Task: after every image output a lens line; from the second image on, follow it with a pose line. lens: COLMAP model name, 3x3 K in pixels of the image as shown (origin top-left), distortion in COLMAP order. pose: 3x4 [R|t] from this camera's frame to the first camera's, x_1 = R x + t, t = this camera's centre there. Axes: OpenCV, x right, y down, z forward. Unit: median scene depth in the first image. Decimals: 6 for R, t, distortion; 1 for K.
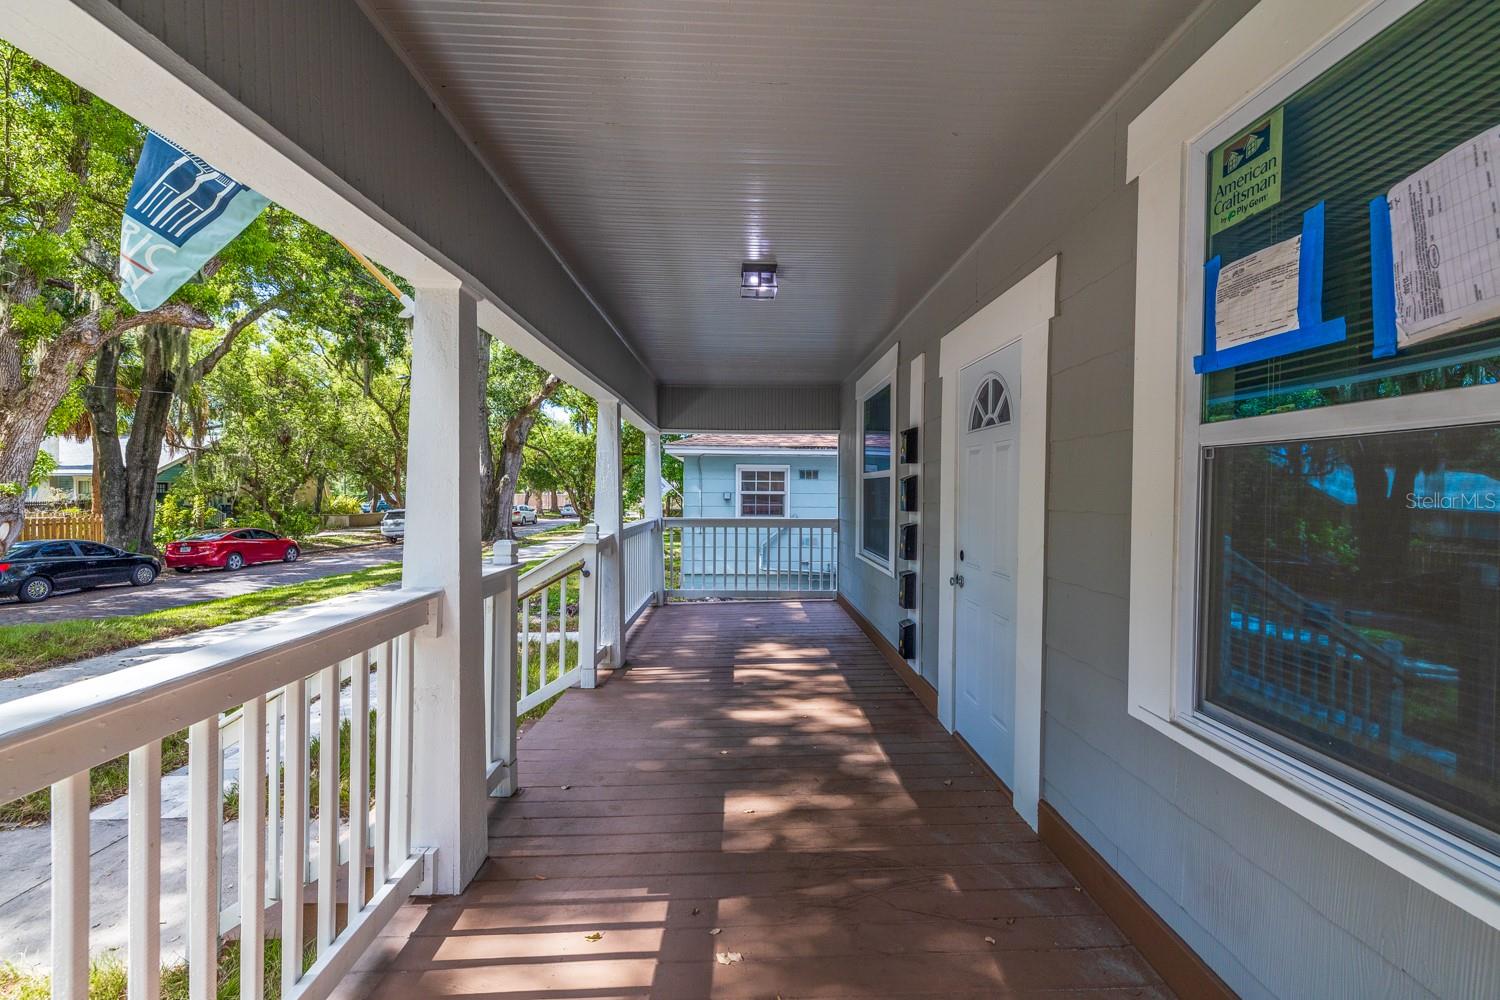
lens RADIAL K [[638.6, 0, 755.4], [0, 638.6, 497.2], [0, 0, 1]] dist [0.001975, -0.000553]
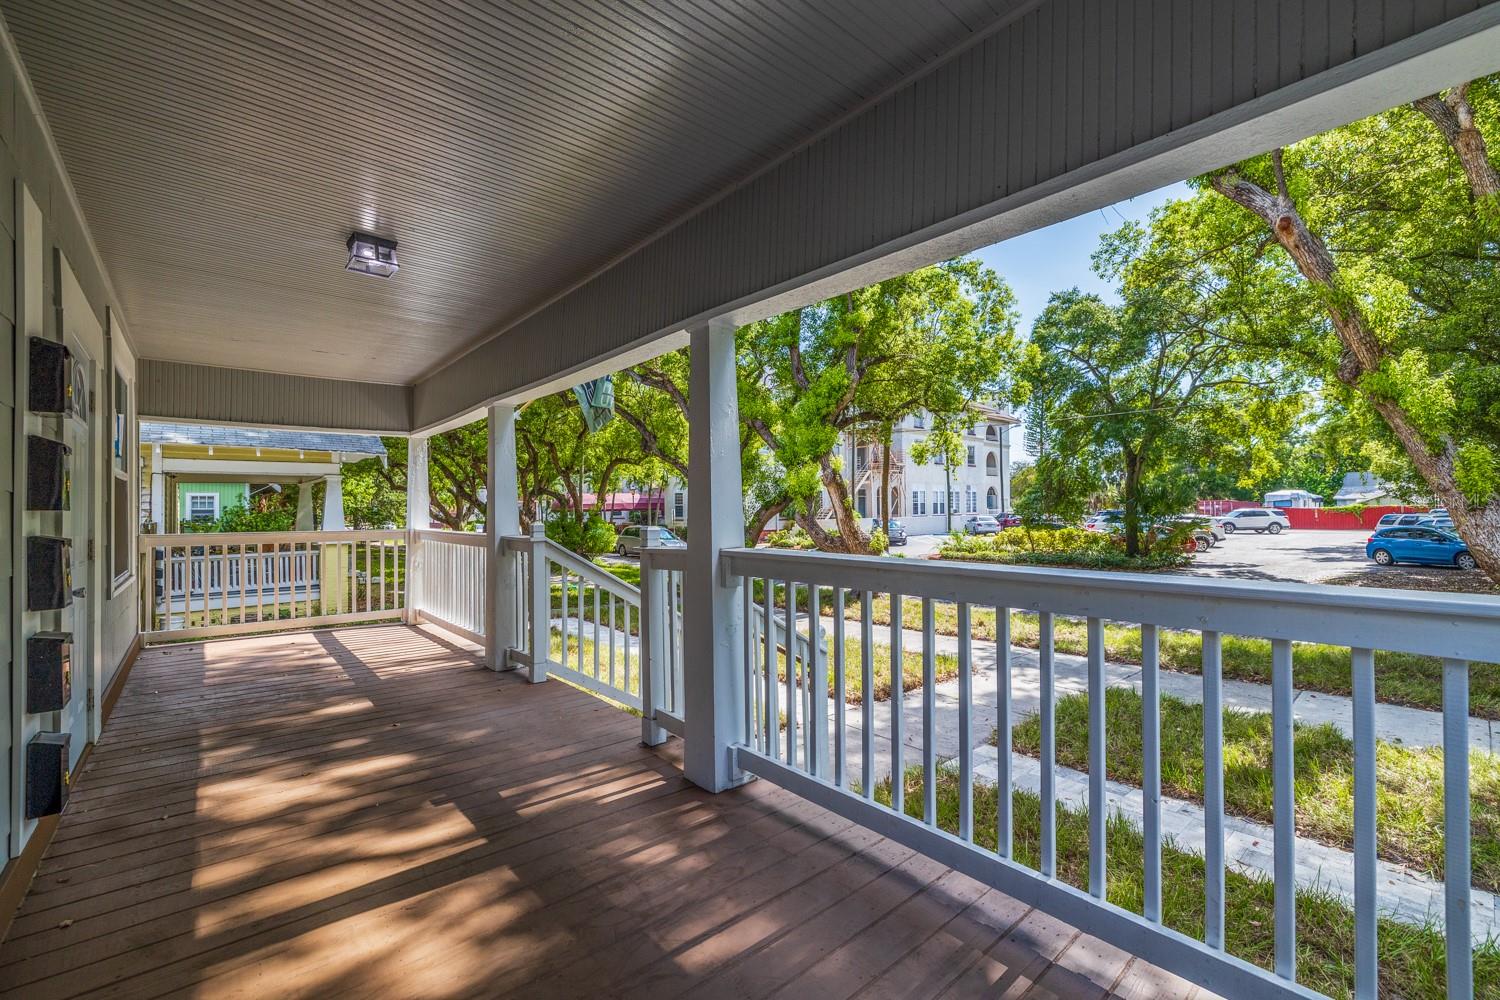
lens RADIAL K [[638.6, 0, 750.2], [0, 638.6, 505.2], [0, 0, 1]] dist [0.001975, -0.000553]
pose [[-0.778386, -0.000525, -0.627785, 0.130129], [-0.000755, 1.000000, 0.000100, 0.024678], [0.627785, 0.000552, -0.778386, 1.840874]]
